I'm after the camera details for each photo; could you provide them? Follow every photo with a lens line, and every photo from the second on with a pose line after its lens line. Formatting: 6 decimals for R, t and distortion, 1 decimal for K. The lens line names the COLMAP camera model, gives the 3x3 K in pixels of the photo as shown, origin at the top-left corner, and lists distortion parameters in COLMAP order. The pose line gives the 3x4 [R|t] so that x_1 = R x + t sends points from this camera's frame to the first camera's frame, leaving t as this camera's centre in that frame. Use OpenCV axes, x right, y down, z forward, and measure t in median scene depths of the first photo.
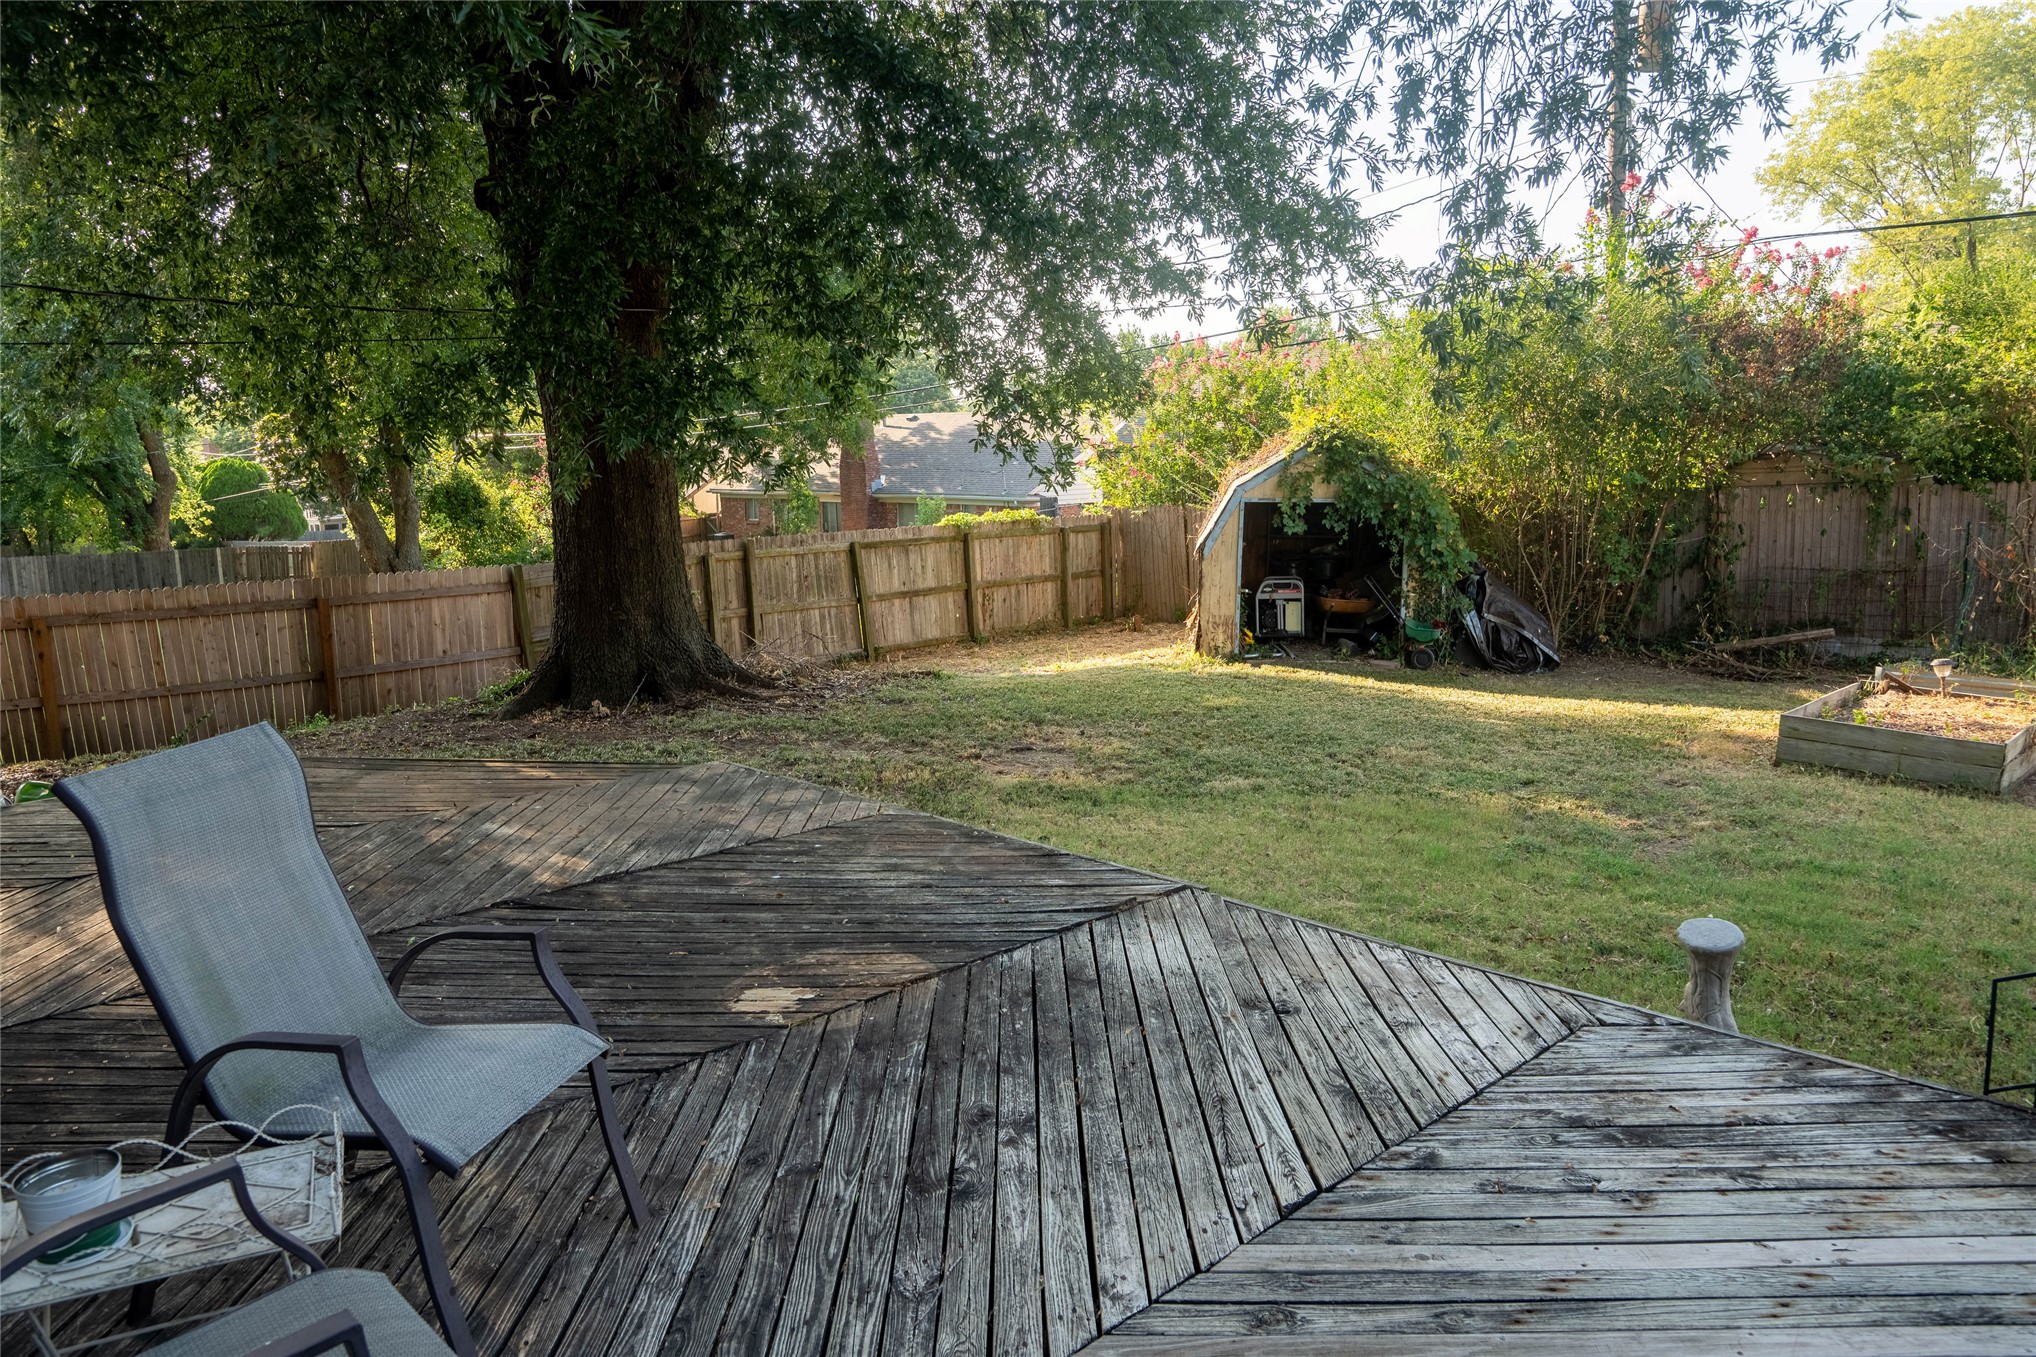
lens RADIAL K [[1416.7, 0, 1018.0], [0, 1416.7, 678.5], [0, 0, 1]] dist [-0.060689, 0.002873]
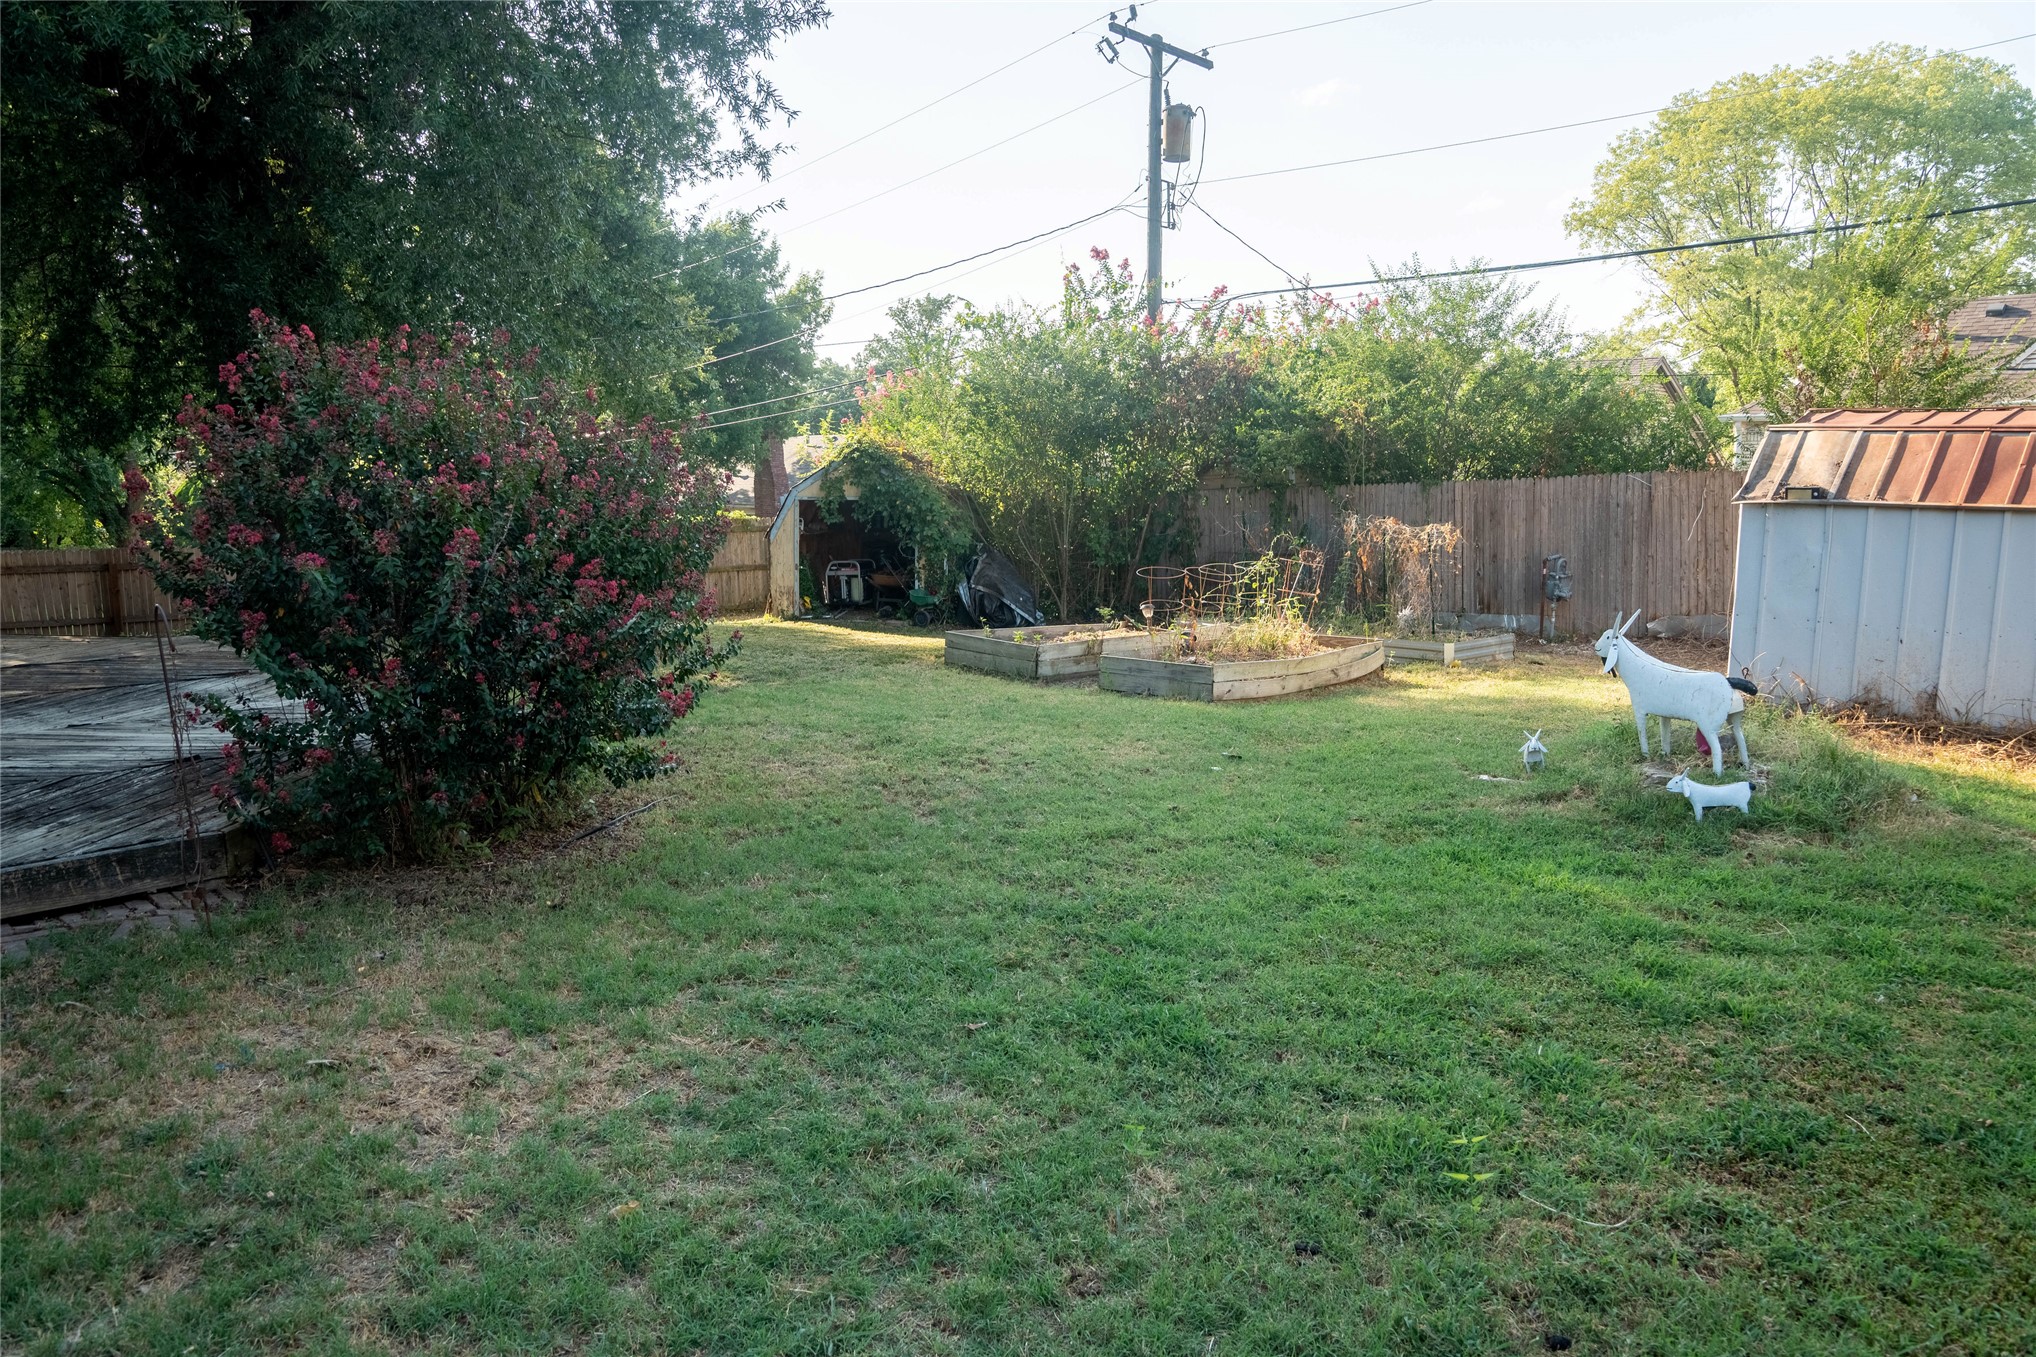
lens RADIAL K [[1416.7, 0, 1018.0], [0, 1416.7, 678.5], [0, 0, 1]] dist [-0.060689, 0.002873]
pose [[0.999452, 0.014017, -0.029979, 0.403329], [-0.014505, 0.999765, -0.016125, 0.059490], [0.029746, 0.016551, 0.999420, -0.304797]]
